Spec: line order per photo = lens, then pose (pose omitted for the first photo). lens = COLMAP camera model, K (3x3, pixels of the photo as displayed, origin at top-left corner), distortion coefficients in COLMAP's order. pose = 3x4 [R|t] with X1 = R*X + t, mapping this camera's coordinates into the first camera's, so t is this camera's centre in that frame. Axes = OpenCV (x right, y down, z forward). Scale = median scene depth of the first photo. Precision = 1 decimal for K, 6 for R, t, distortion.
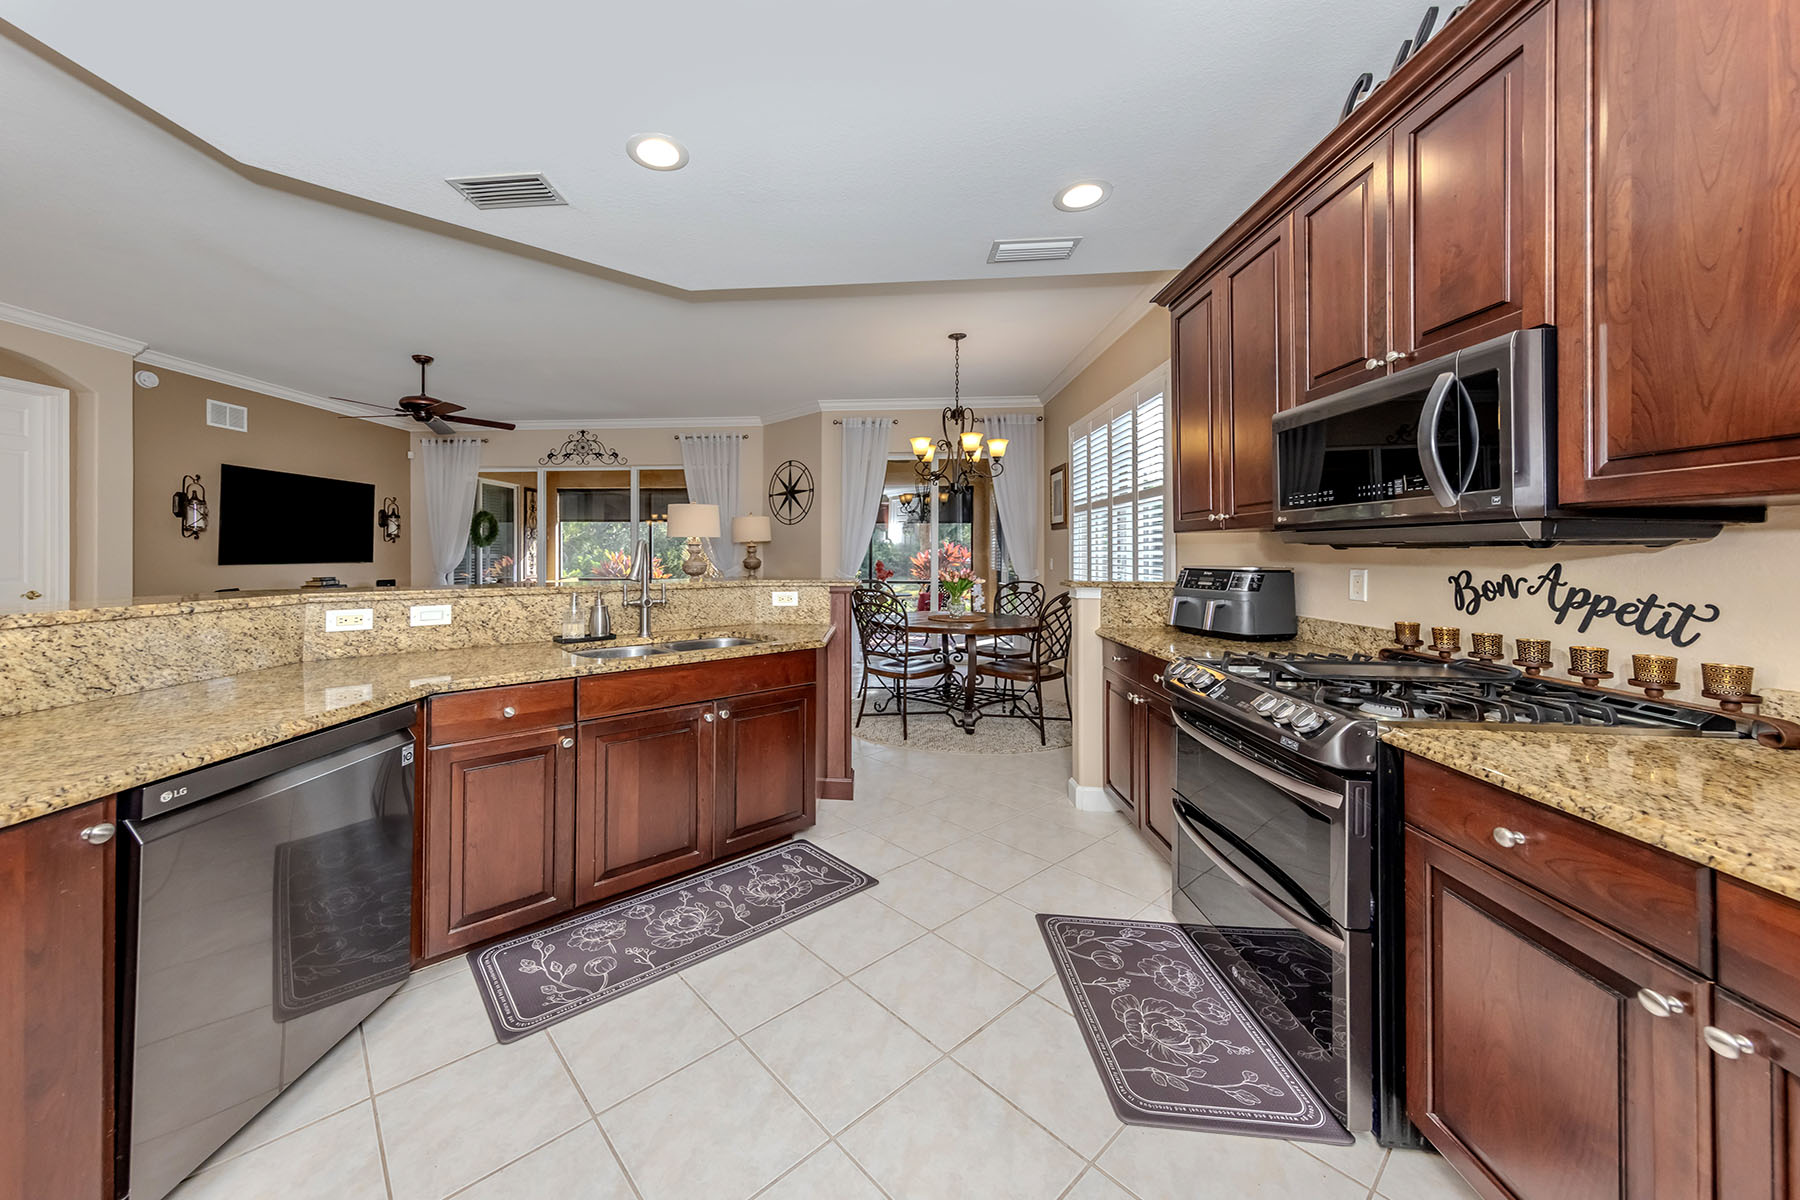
lens RADIAL K [[649.4, 0, 815.0], [0, 649.4, 561.9], [0, 0, 1]] dist [-0.000010, 0.000045]
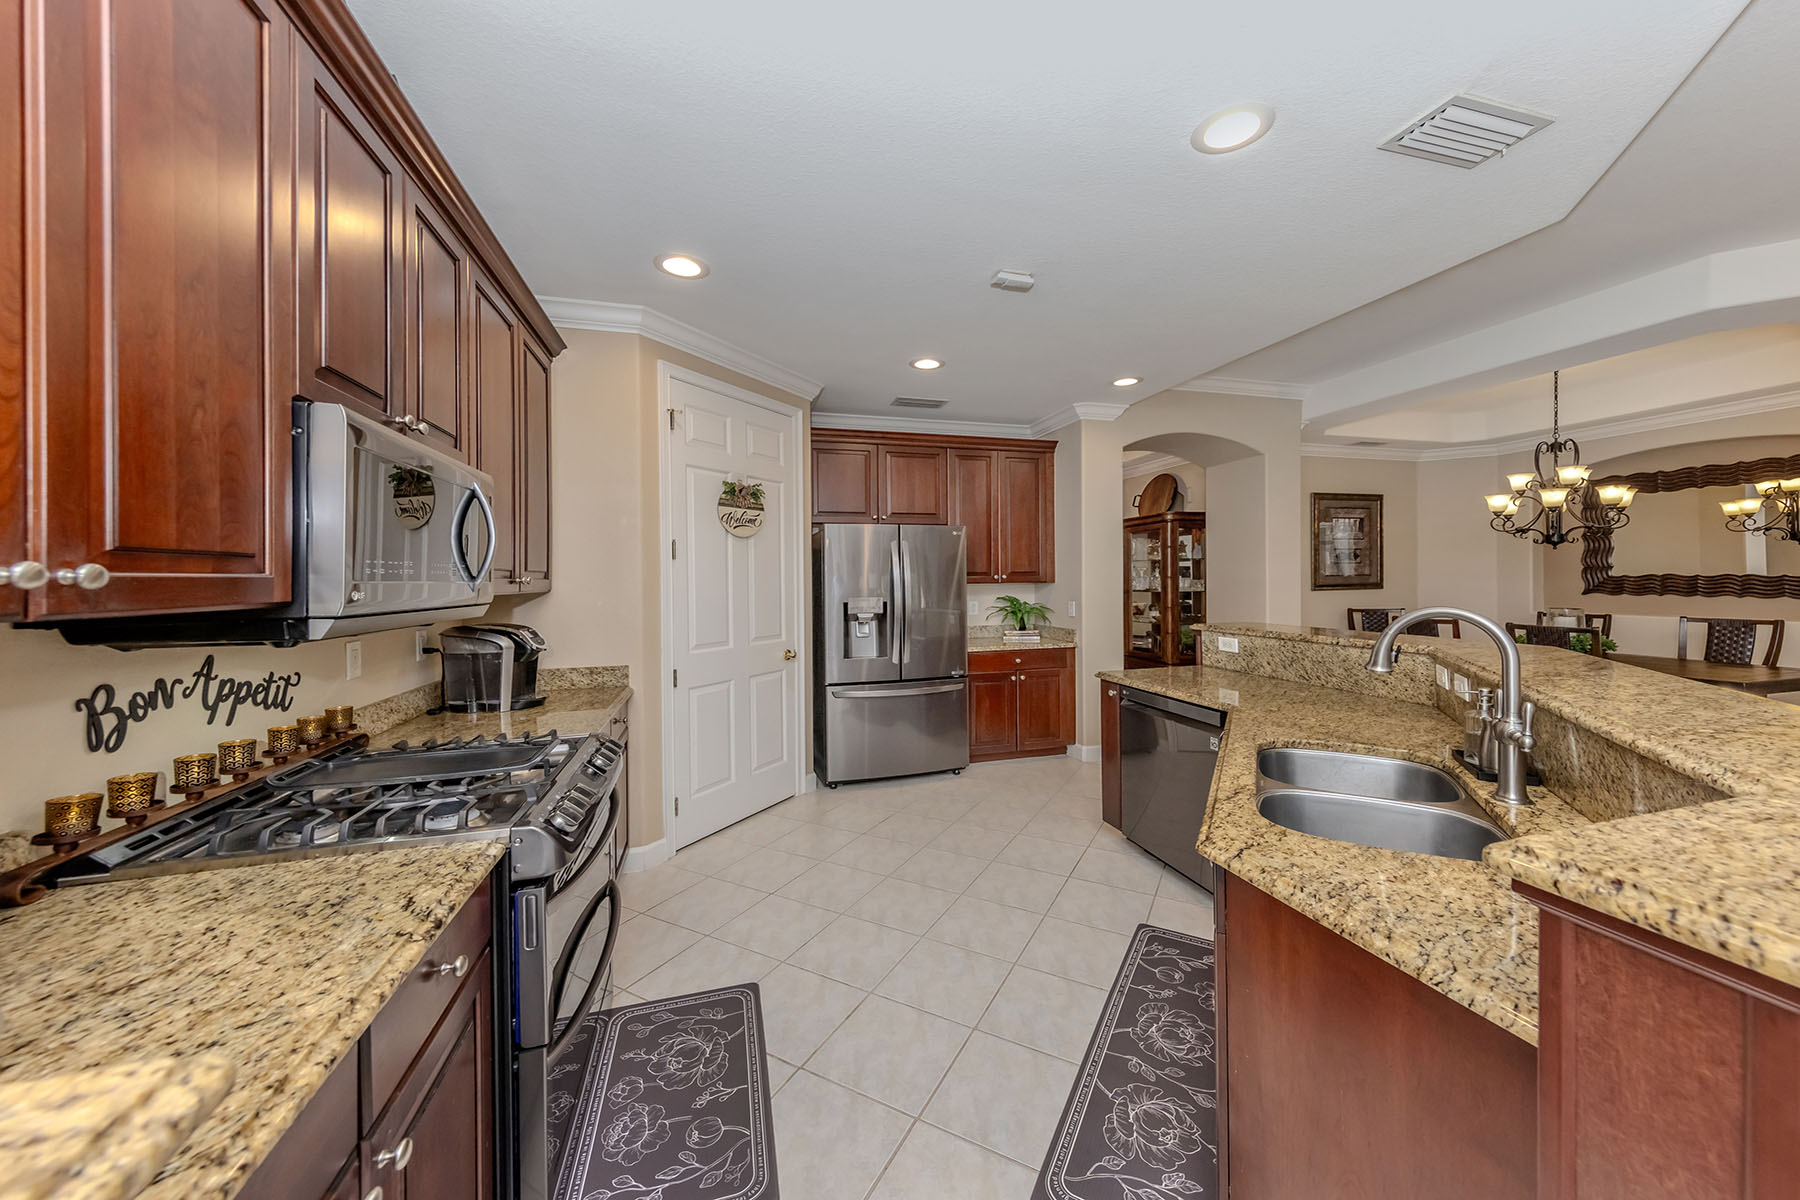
lens RADIAL K [[646.0, 0, 908.0], [0, 646.0, 588.7], [0, 0, 1]] dist [0.006314, -0.000165]
pose [[-0.925977, 0.014102, -0.377315, 0.482535], [0.003196, 0.999559, 0.029513, -0.088114], [0.377565, 0.026122, -0.925614, 1.733967]]
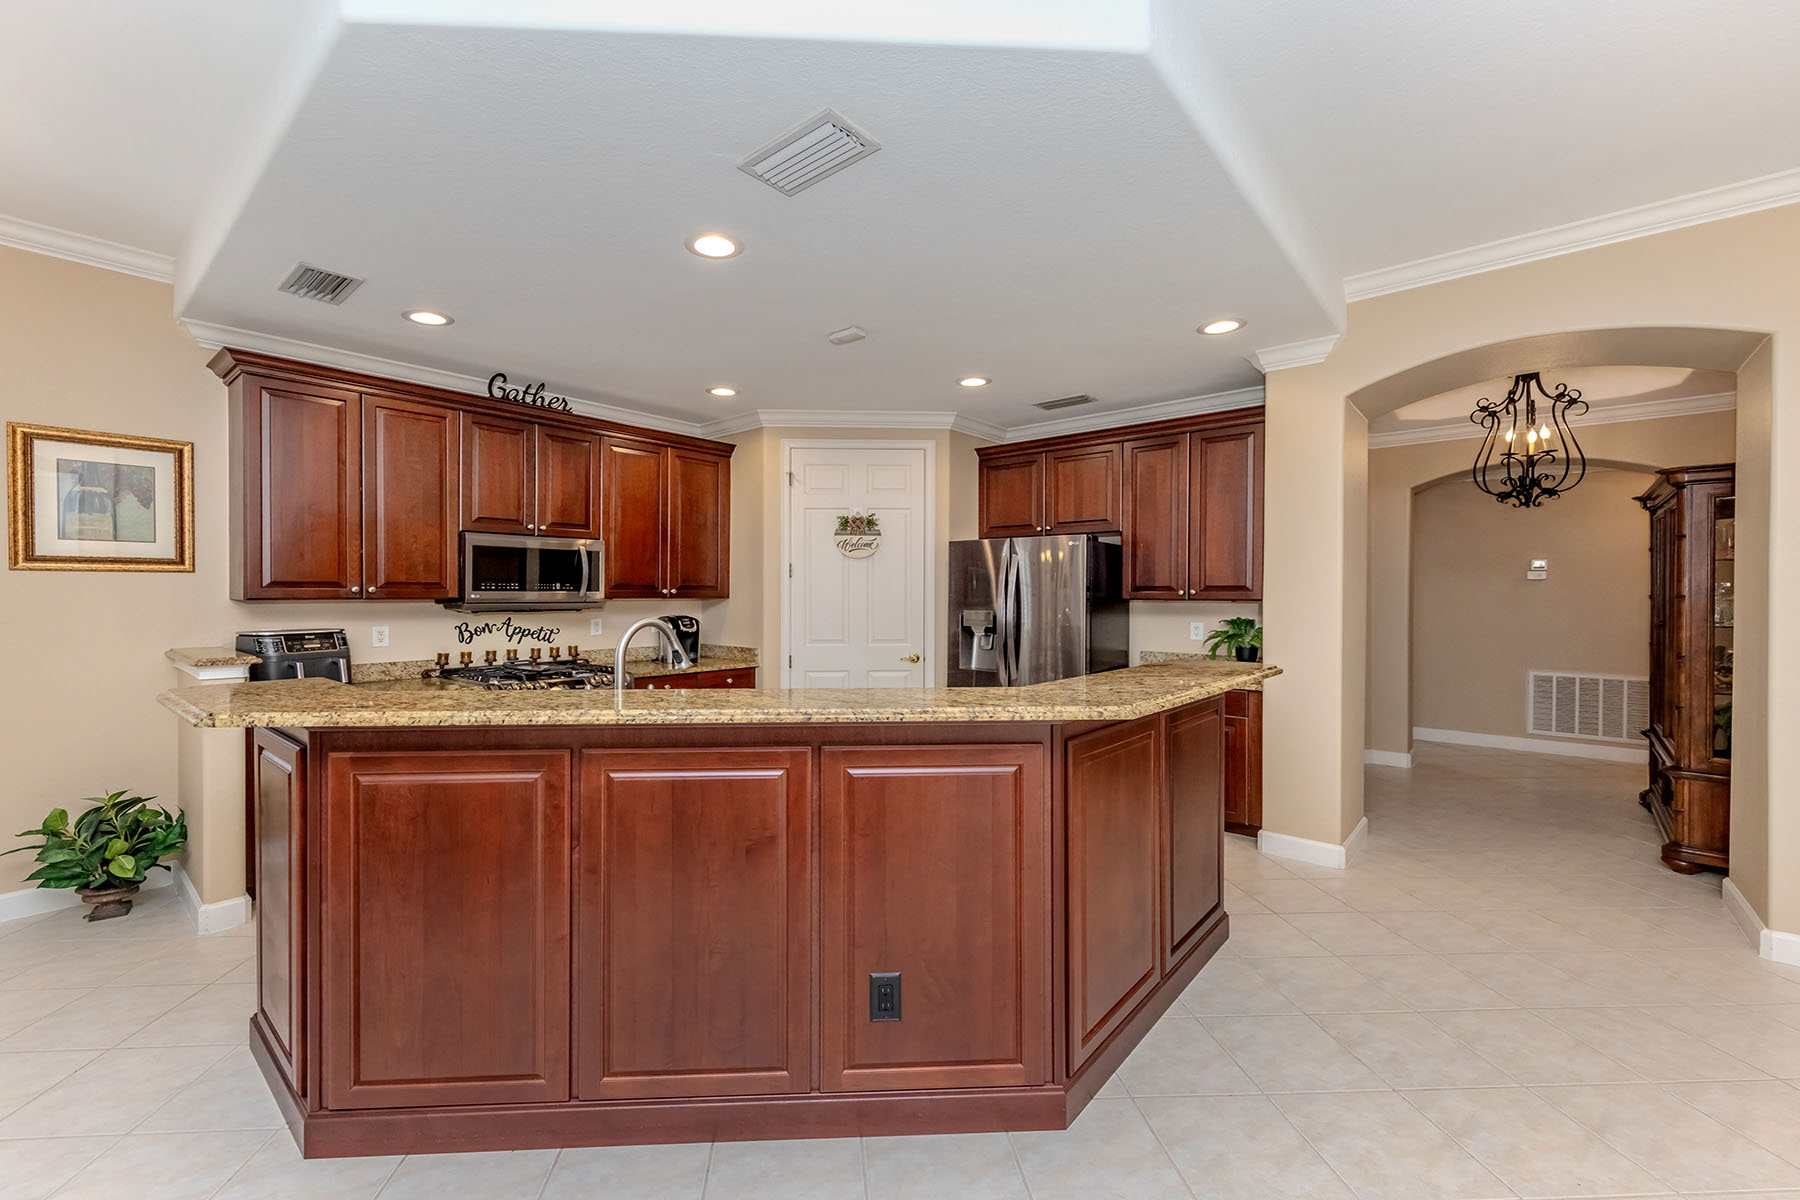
lens RADIAL K [[738.3, 0, 847.9], [0, 738.3, 601.7], [0, 0, 1]] dist [0.001431, 0.000036]
pose [[-0.803789, -0.010960, 0.594813, -1.207470], [0.005661, 0.999644, 0.026069, -0.095770], [-0.594887, 0.024322, -0.803441, 1.970964]]
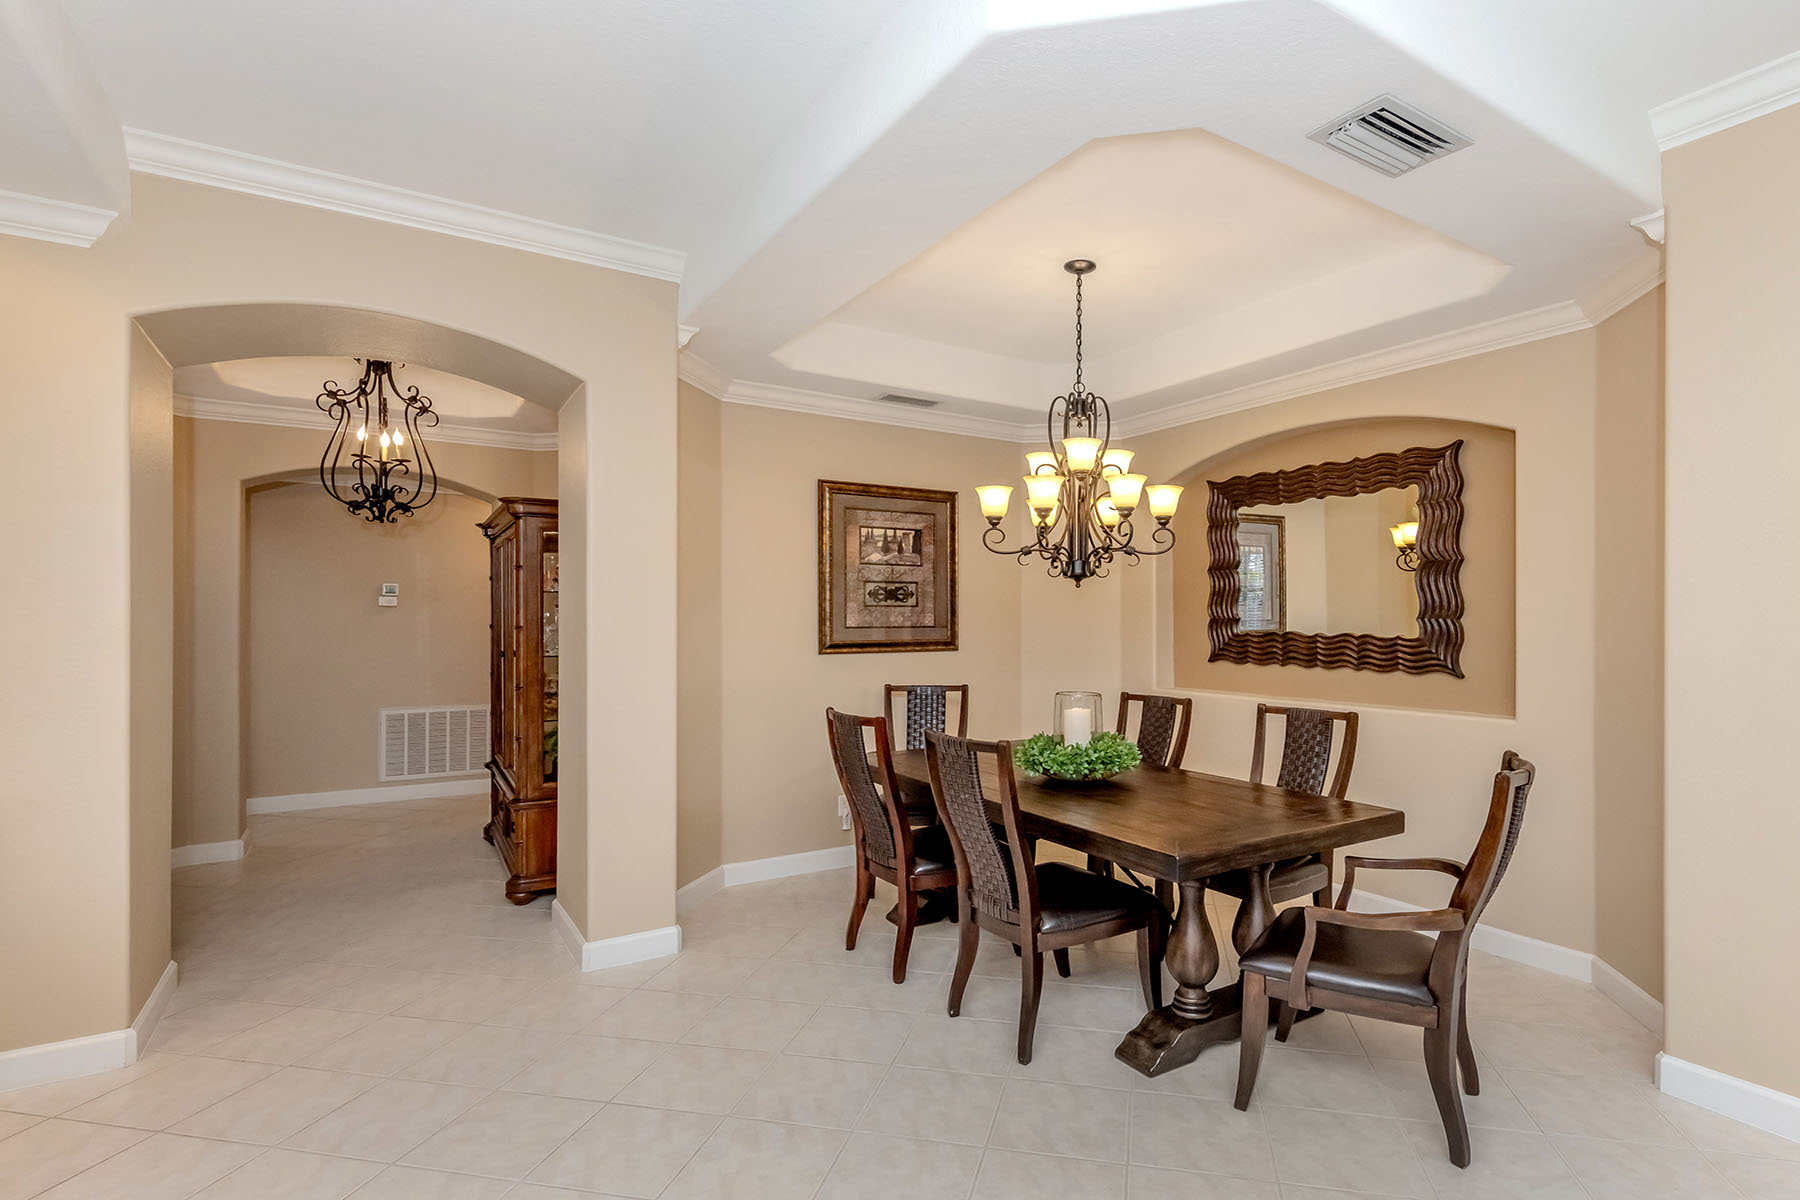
lens RADIAL K [[898.3, 0, 975.2], [0, 898.3, 617.1], [0, 0, 1]] dist [0.002081, -0.000612]
pose [[-0.767173, -0.004256, -0.641427, -1.217053], [-0.012671, 0.999883, 0.008521, -0.106914], [0.641316, 0.014664, -0.767137, 1.710603]]
